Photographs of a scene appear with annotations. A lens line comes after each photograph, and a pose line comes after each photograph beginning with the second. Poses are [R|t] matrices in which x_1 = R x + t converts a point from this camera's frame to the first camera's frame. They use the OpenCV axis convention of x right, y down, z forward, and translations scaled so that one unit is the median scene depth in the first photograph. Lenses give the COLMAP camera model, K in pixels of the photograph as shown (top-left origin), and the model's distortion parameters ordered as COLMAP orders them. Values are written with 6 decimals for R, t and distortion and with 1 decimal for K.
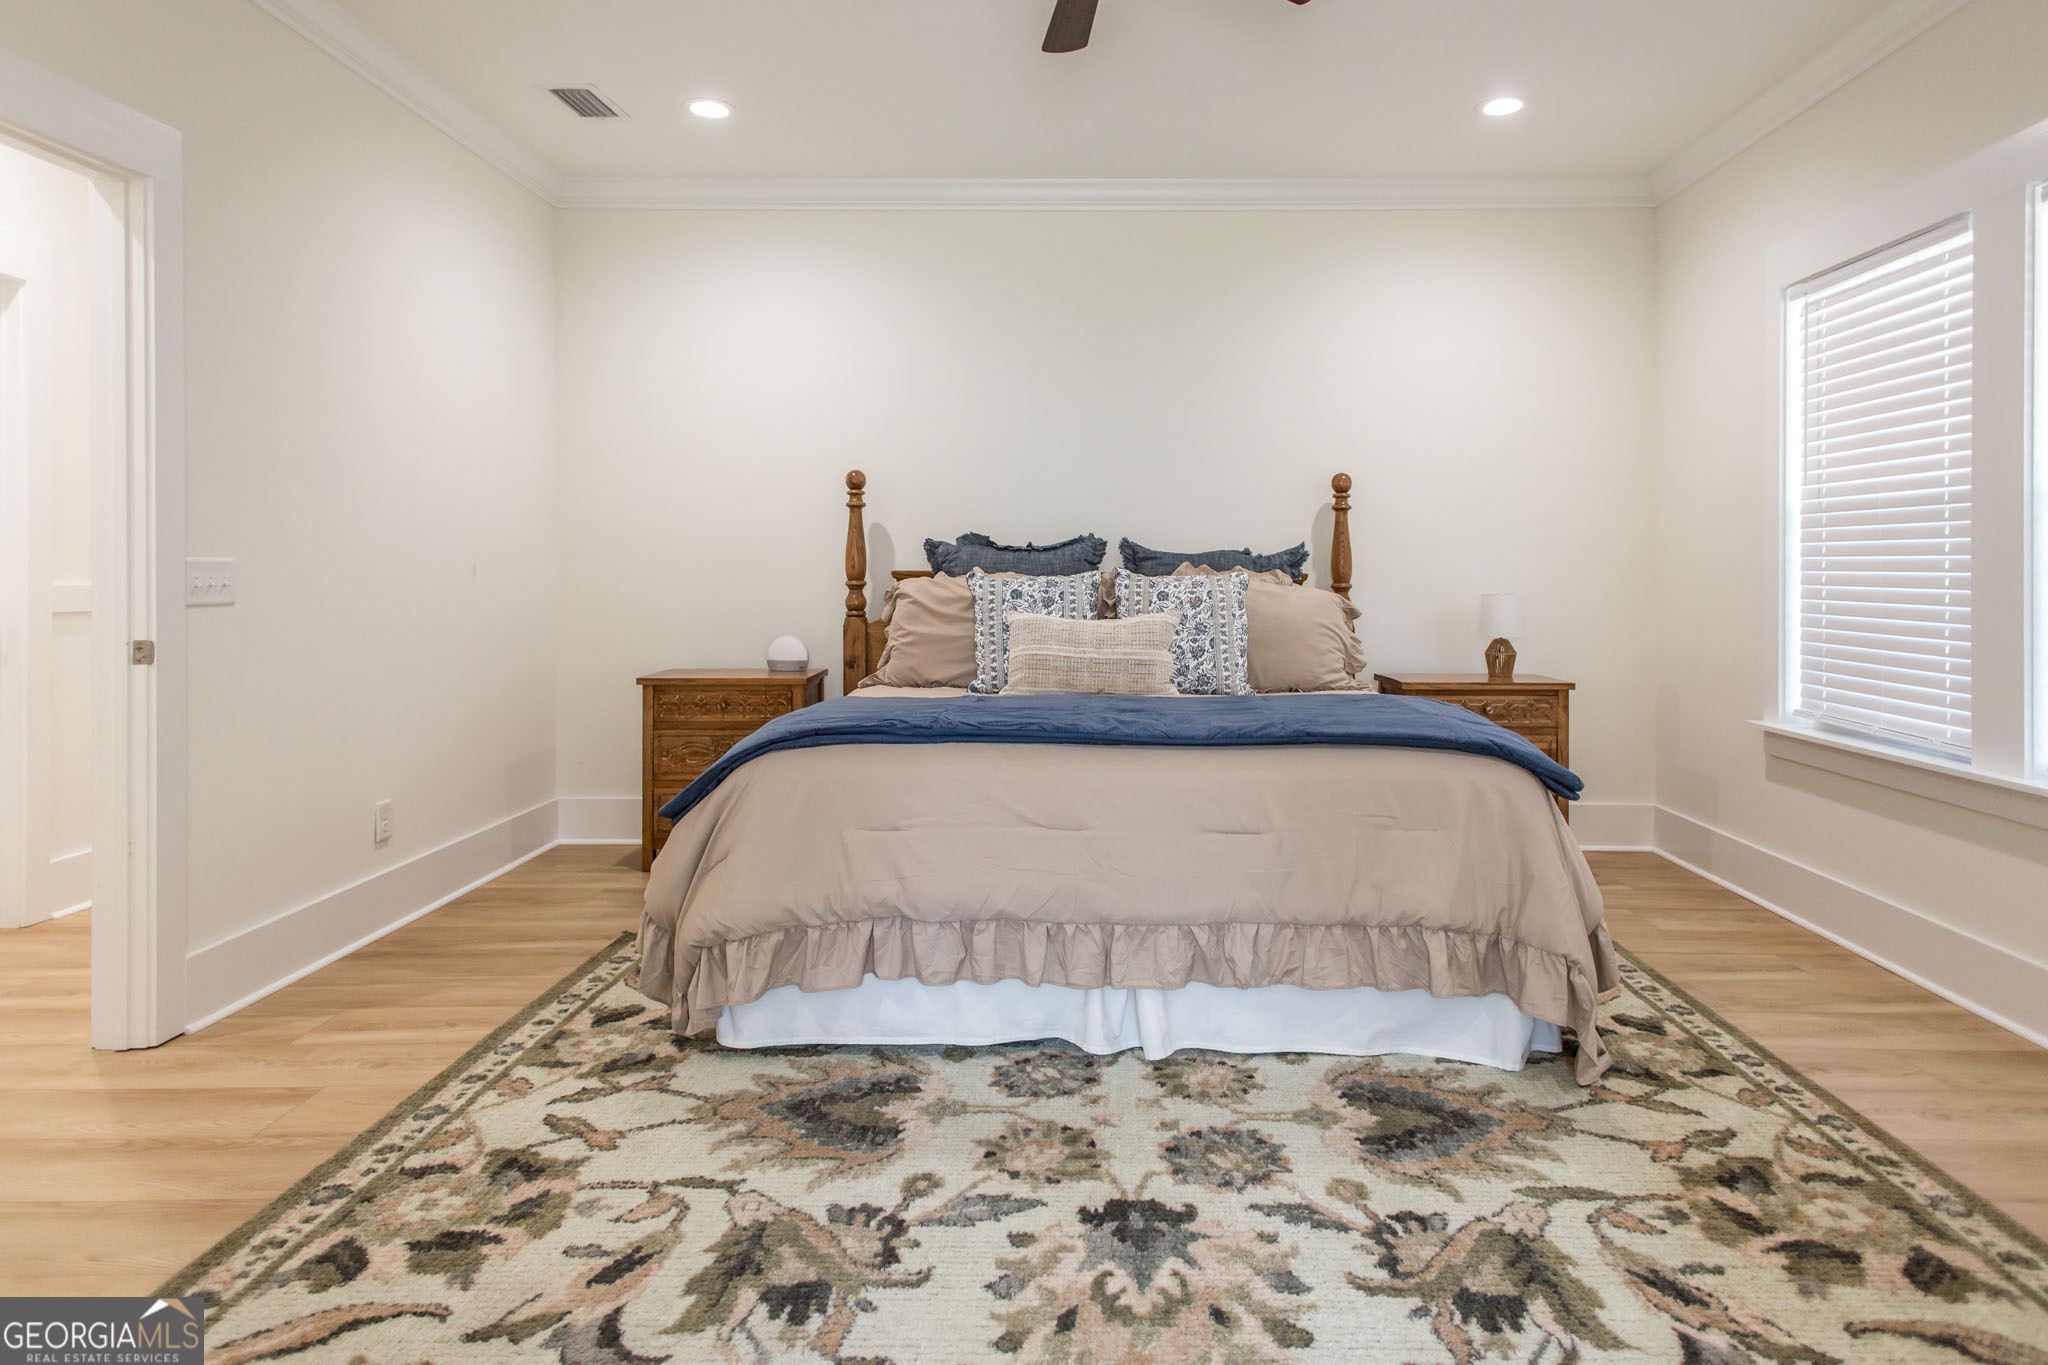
lens RADIAL K [[1172.7, 0, 1027.5], [0, 1172.7, 567.6], [0, 0, 1]] dist [0.017186, -0.000221]
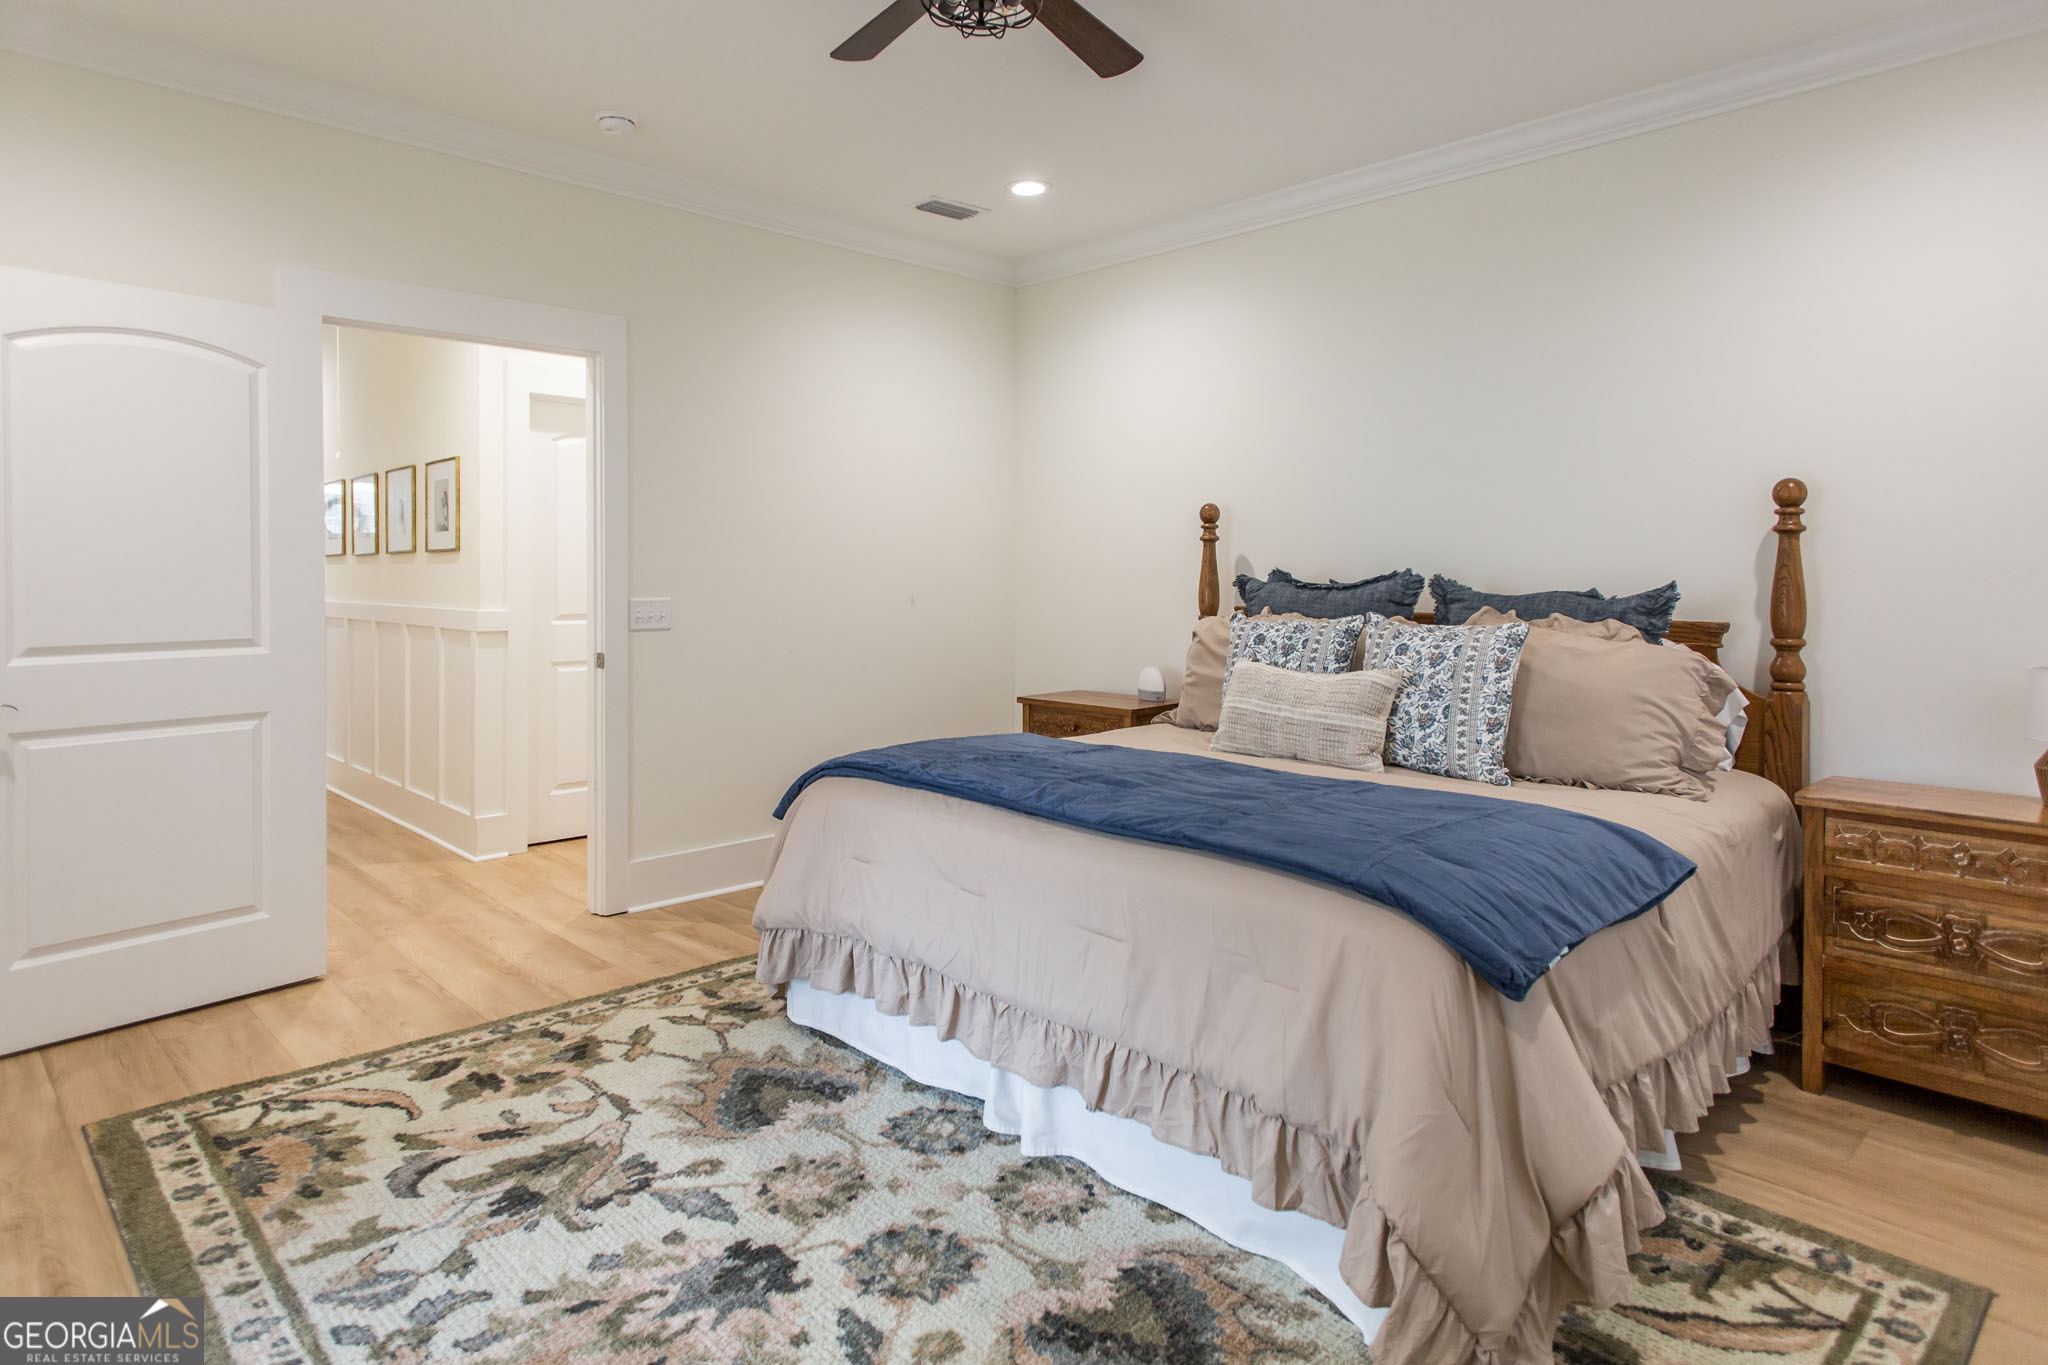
lens RADIAL K [[1160.6, 0, 1020.4], [0, 1160.6, 579.6], [0, 0, 1]] dist [0.019836, 0.000712]
pose [[0.700692, 0.006006, -0.713438, 0.804982], [0.003152, 0.999929, 0.011513, -0.055772], [0.713456, -0.010316, 0.700624, 0.362640]]
